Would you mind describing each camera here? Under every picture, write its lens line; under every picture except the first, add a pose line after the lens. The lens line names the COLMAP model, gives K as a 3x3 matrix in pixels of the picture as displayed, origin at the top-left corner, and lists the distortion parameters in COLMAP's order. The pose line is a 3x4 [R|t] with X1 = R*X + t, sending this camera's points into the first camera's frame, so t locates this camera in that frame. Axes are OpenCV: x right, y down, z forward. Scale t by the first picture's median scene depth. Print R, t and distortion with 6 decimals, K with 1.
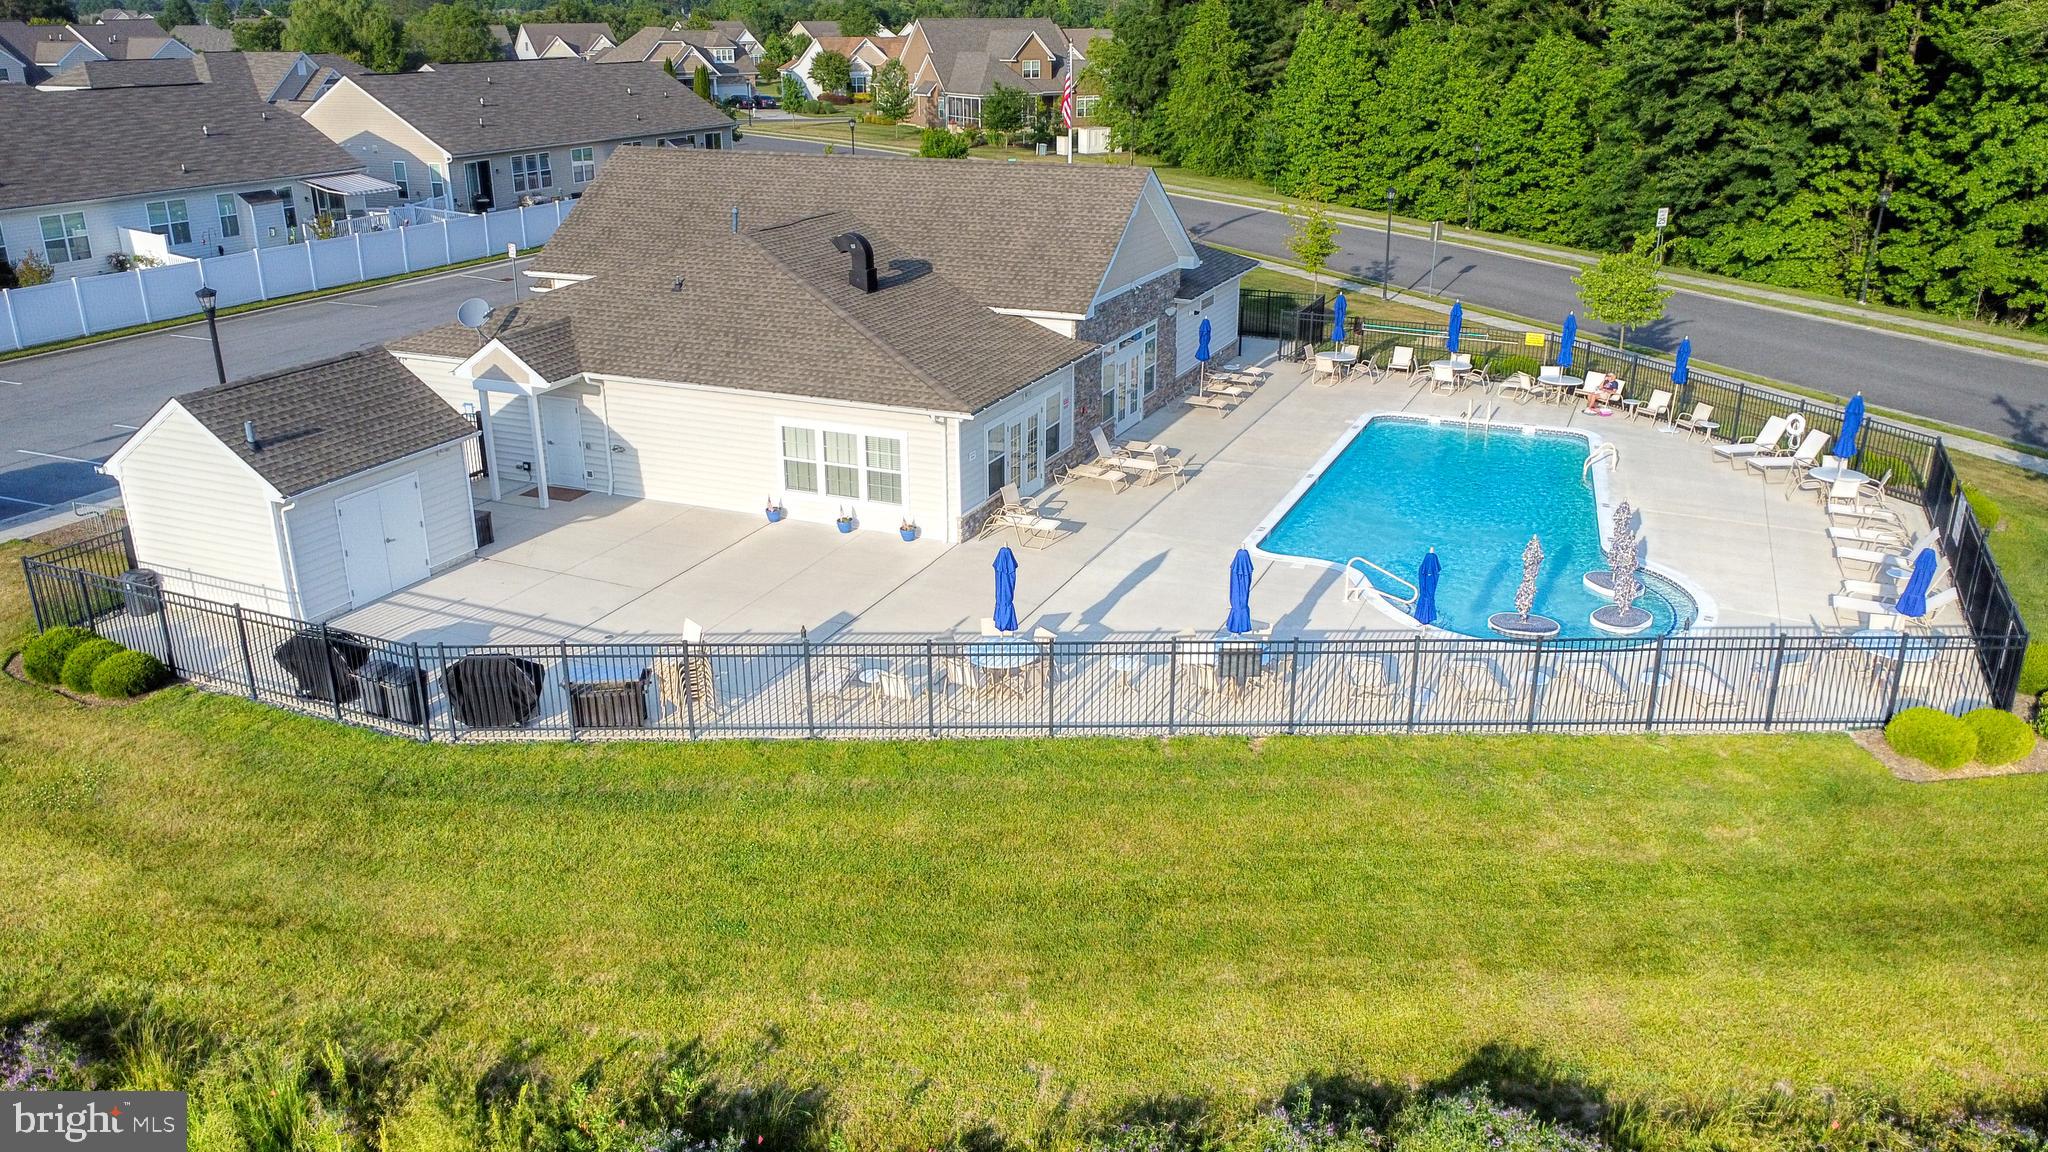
lens RADIAL K [[1506.6, 0, 1024.0], [0, 1506.6, 576.0], [0, 0, 1]] dist [0.005632, 0.007066]
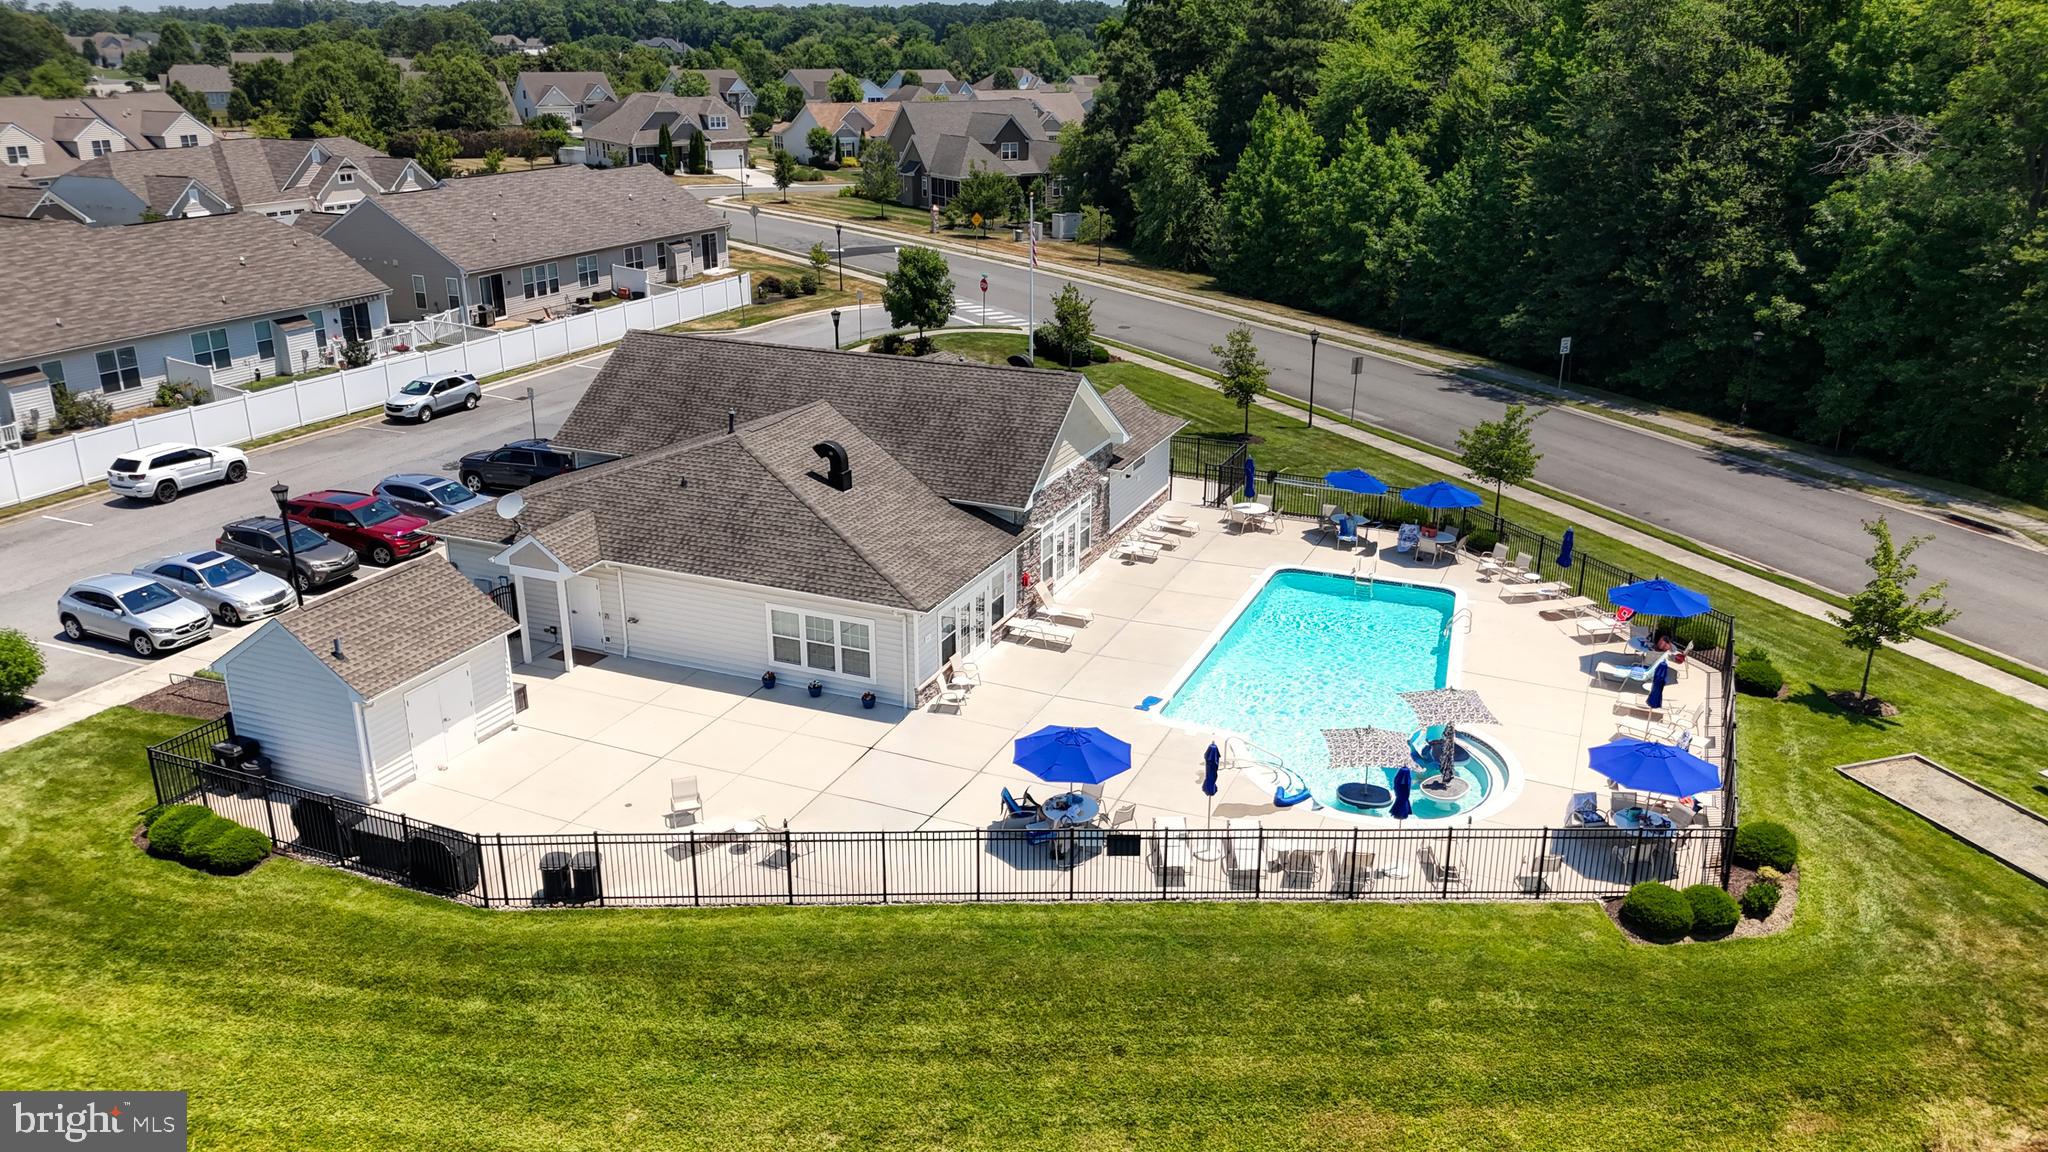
lens RADIAL K [[1456.0, 0, 1080.7], [0, 1456.0, 574.4], [0, 0, 1]] dist [0.008093, -0.003250]
pose [[0.998800, 0.000006, 0.048971, 0.027908], [0.000575, 0.999930, -0.011848, -0.104322], [-0.048968, 0.011862, 0.998730, -0.166221]]
